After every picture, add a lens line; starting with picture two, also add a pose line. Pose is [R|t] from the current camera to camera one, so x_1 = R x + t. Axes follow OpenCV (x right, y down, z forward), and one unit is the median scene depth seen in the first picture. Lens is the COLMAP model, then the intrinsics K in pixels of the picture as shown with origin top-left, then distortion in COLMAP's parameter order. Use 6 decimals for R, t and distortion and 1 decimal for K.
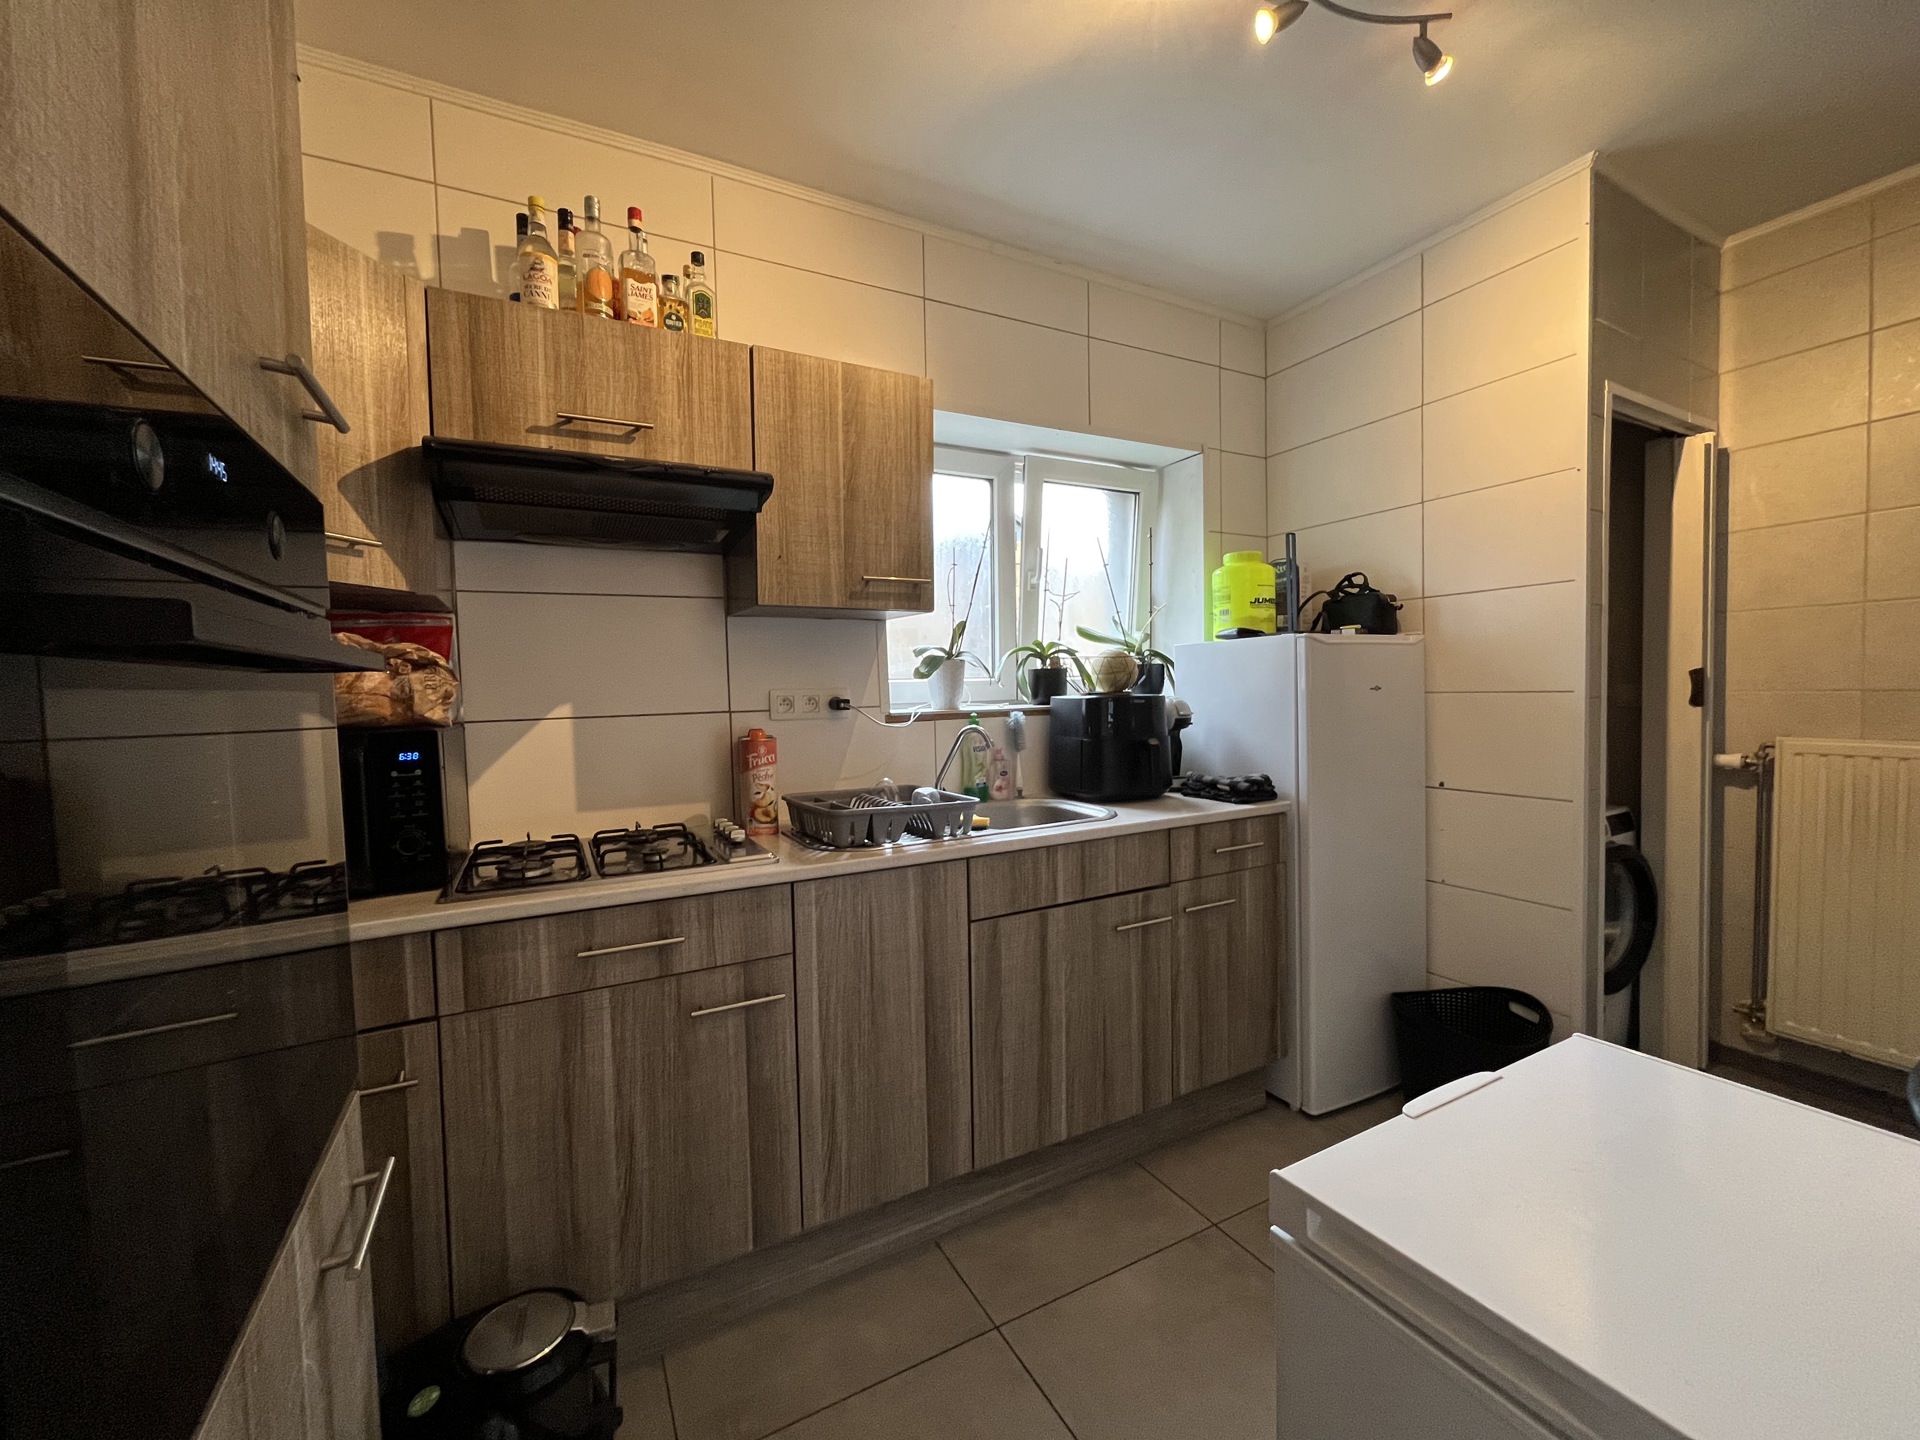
lens RADIAL K [[771.0, 0, 958.2], [0, 771.0, 721.8], [0, 0, 1]] dist [-0.004047, -0.000053]
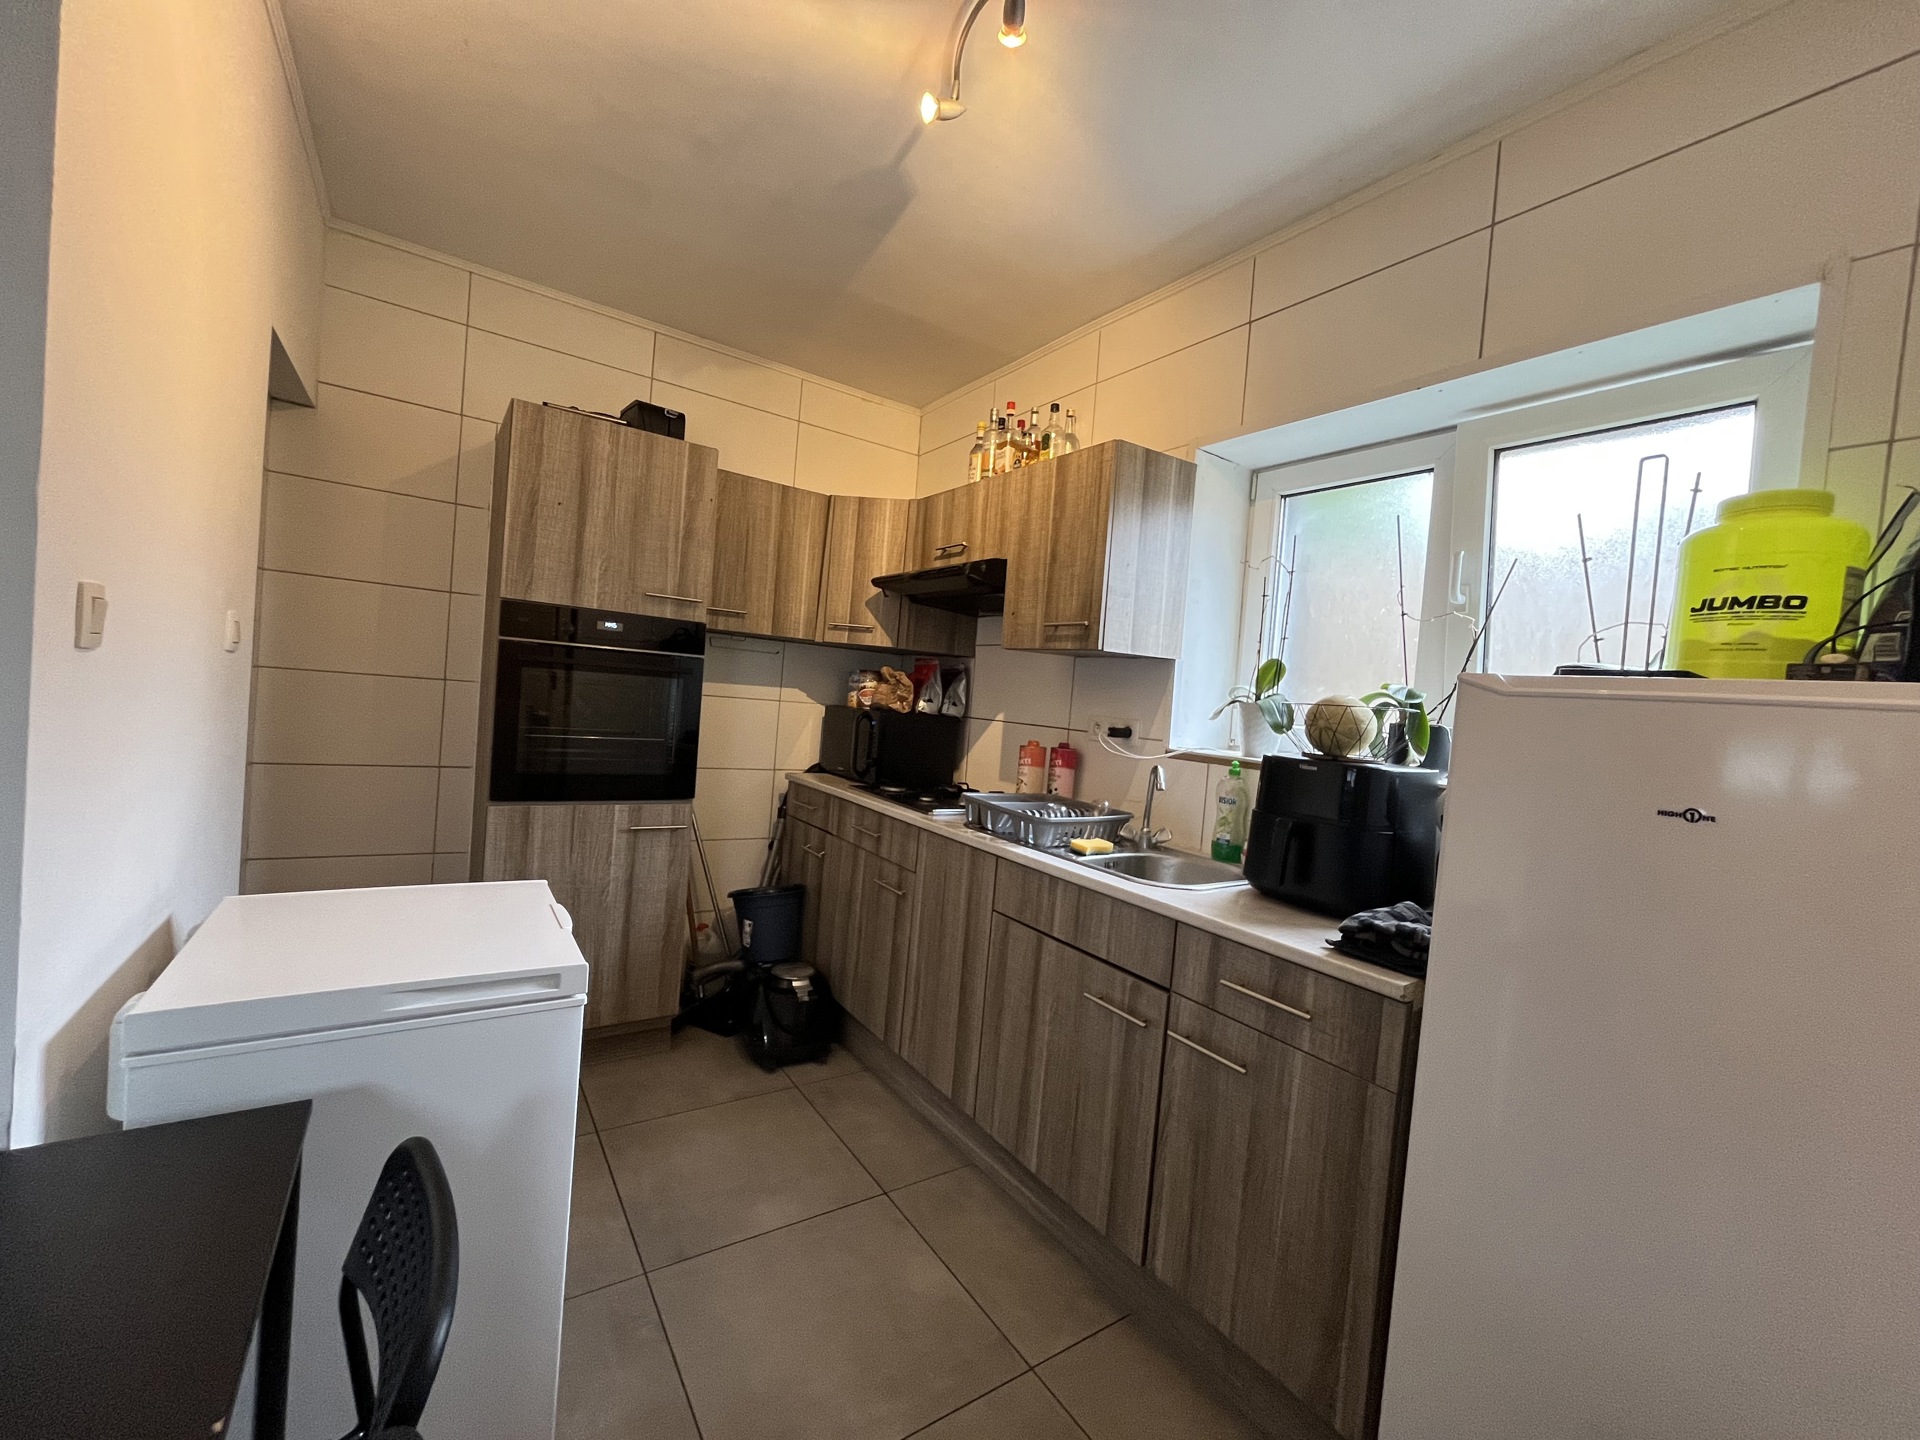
lens RADIAL K [[771.0, 0, 957.2], [0, 771.0, 722.2], [0, 0, 1]] dist [-0.004047, -0.000053]
pose [[0.108156, 0.067366, -0.991849, 1.085225], [-0.131011, 0.989966, 0.052952, -0.076076], [0.985464, 0.124216, 0.115897, 0.719527]]
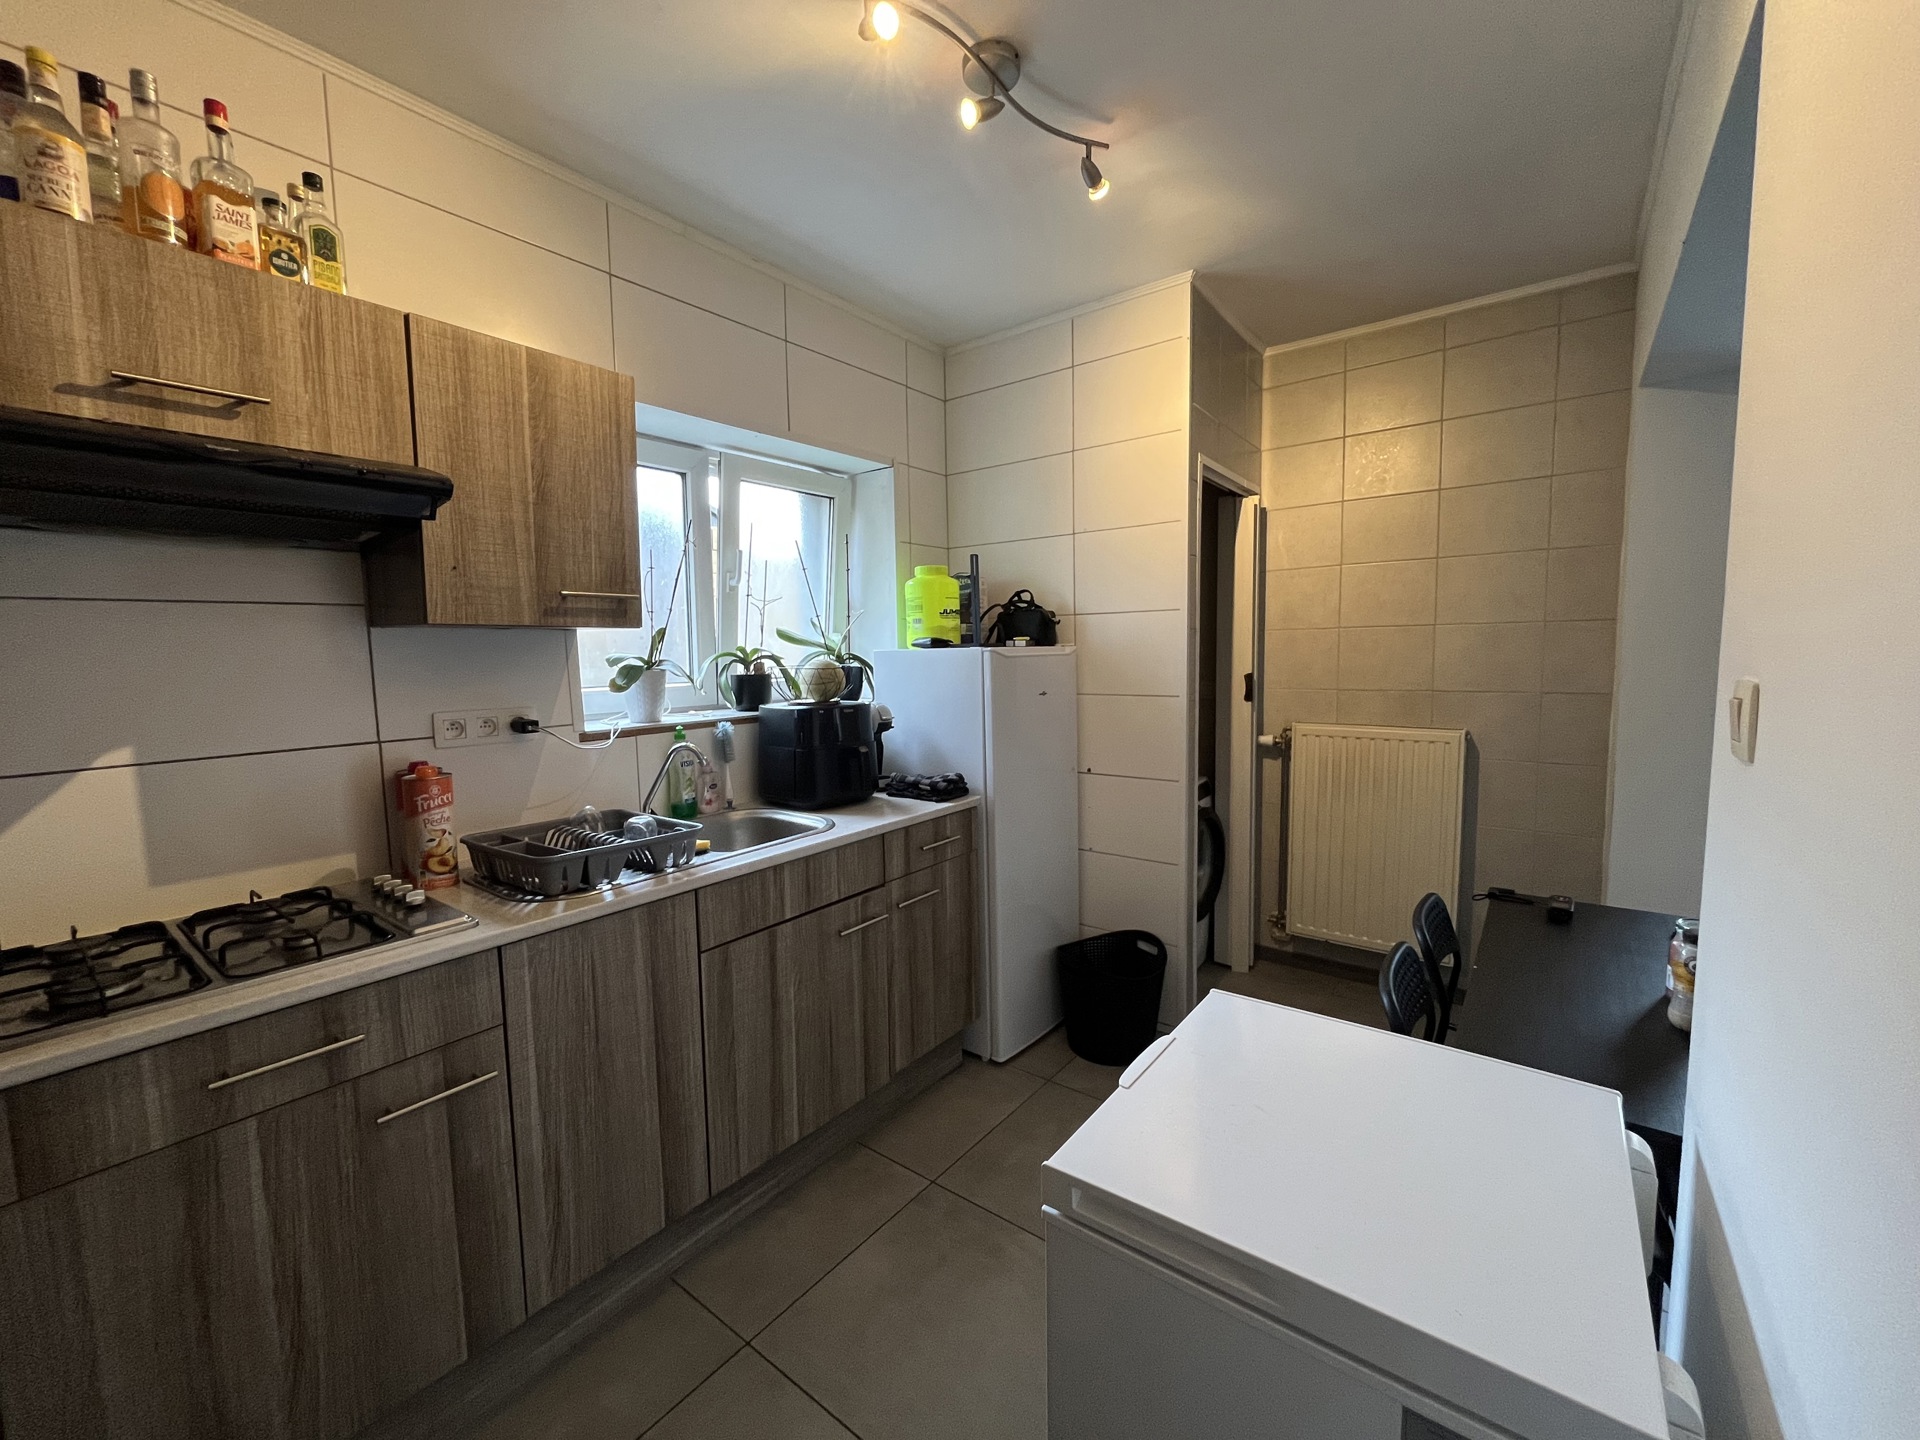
lens RADIAL K [[771.0, 0, 958.7], [0, 771.0, 720.9], [0, 0, 1]] dist [-0.004047, -0.000053]
pose [[0.908952, -0.032042, 0.415668, -0.078078], [0.014574, 0.998875, 0.045129, -0.070054], [-0.416646, -0.034962, 0.908396, -0.017613]]
